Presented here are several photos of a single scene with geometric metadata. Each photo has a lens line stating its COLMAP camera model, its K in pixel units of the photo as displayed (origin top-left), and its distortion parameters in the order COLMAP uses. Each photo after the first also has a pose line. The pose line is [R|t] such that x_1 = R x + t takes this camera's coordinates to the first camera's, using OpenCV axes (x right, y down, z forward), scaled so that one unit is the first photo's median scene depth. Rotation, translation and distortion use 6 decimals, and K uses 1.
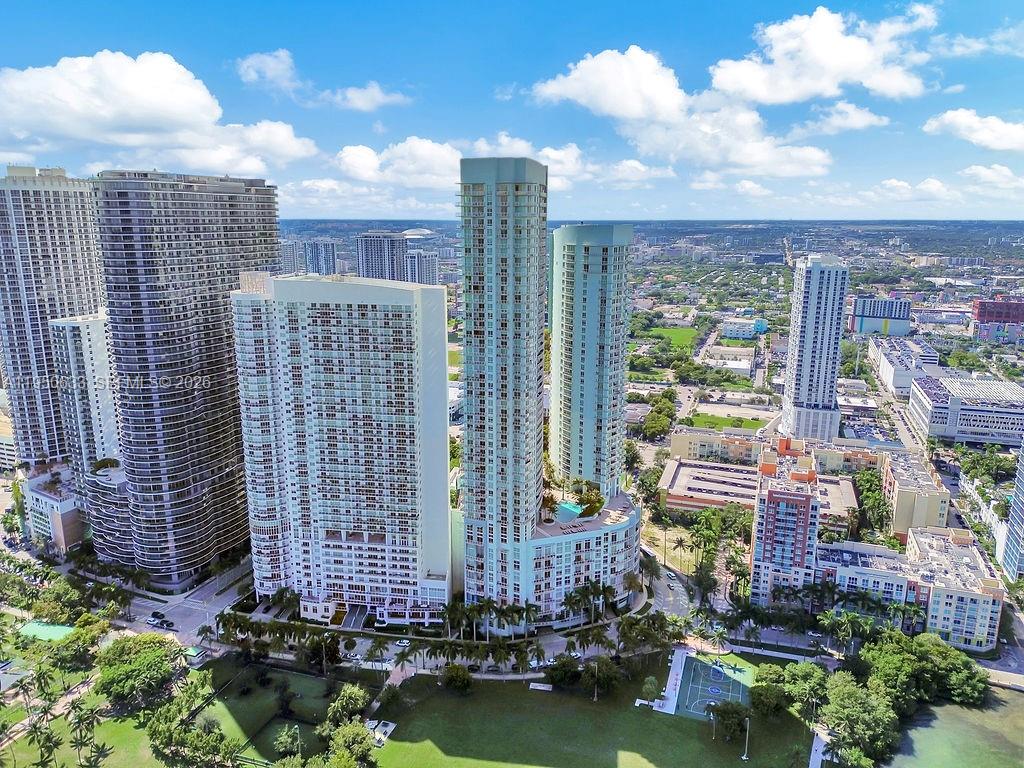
lens RADIAL K [[718.7, 0, 512.4], [0, 718.7, 388.2], [0, 0, 1]] dist [0.008901, 0.002999]
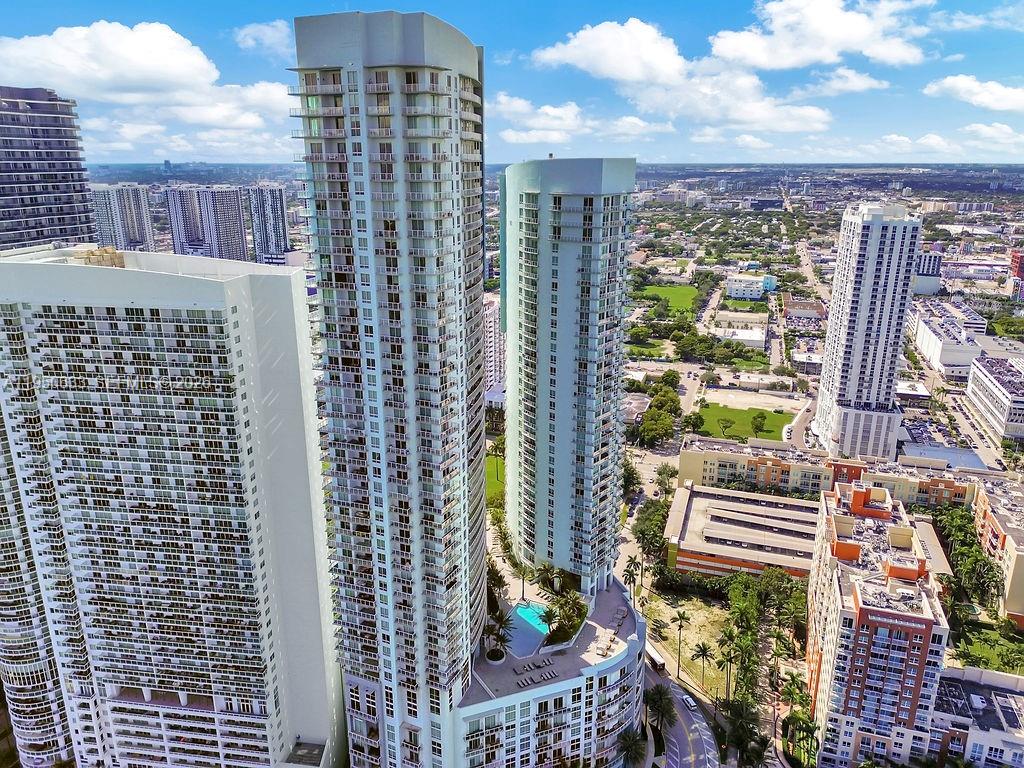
lens RADIAL K [[716.9, 0, 512.0], [0, 716.9, 384.0], [0, 0, 1]] dist [0.004680, 0.001560]
pose [[0.999864, -0.007328, 0.014772, 0.046532], [0.006316, 0.997704, 0.067425, -0.068591], [-0.015232, -0.067322, 0.997615, 0.334422]]
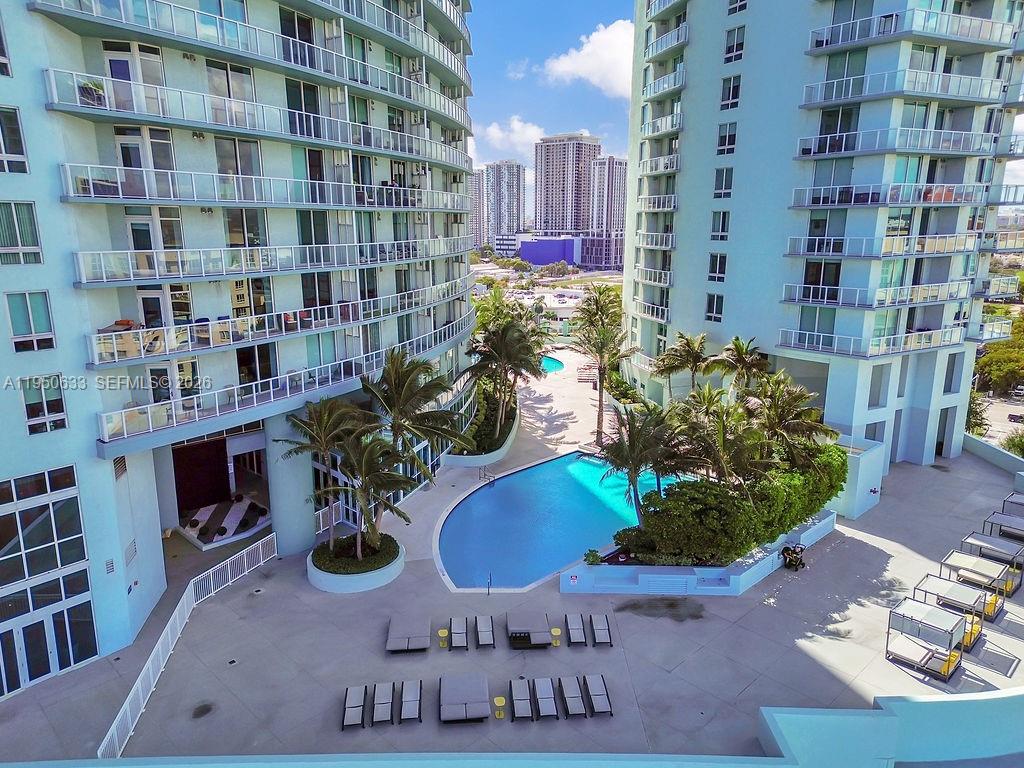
lens RADIAL K [[718.7, 0, 512.4], [0, 718.7, 388.2], [0, 0, 1]] dist [0.008901, 0.002999]
pose [[0.940037, 0.073067, -0.333154, 0.095940], [-0.073052, 0.997249, 0.012591, 0.123008], [0.333157, 0.012502, 0.942788, 0.722224]]
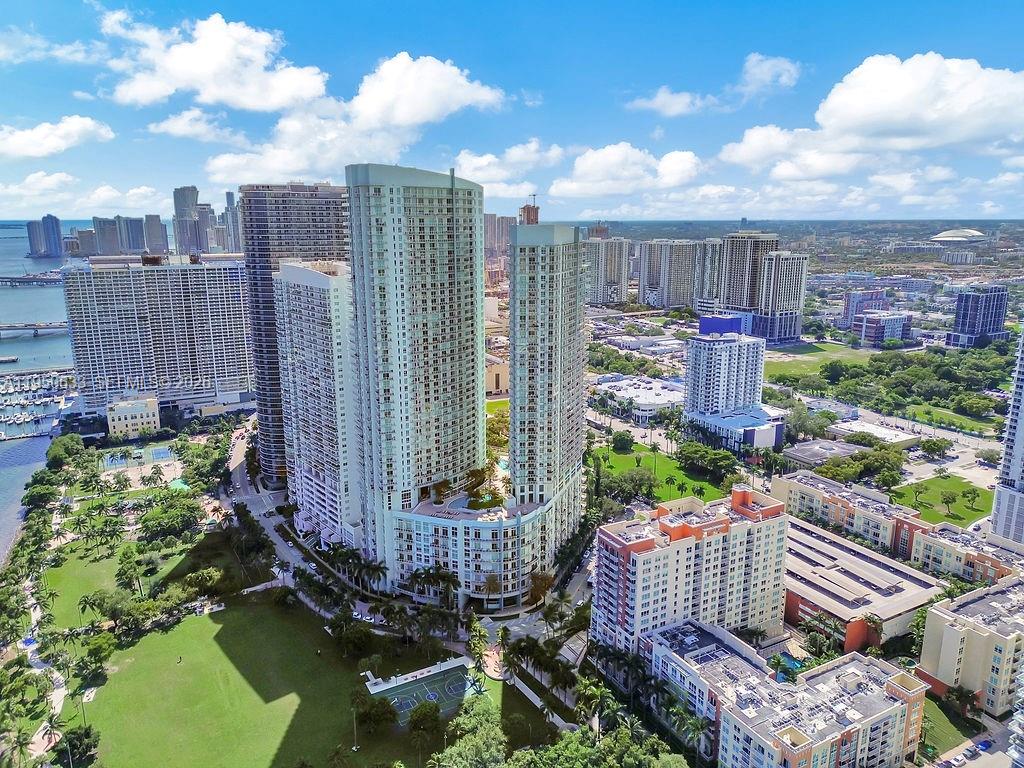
lens RADIAL K [[718.7, 0, 512.4], [0, 718.7, 388.2], [0, 0, 1]] dist [0.008901, 0.002999]
pose [[0.746152, 0.146867, -0.649374, 0.646895], [-0.148161, 0.987536, 0.053107, -0.044666], [0.649080, 0.056586, 0.758613, 0.208788]]
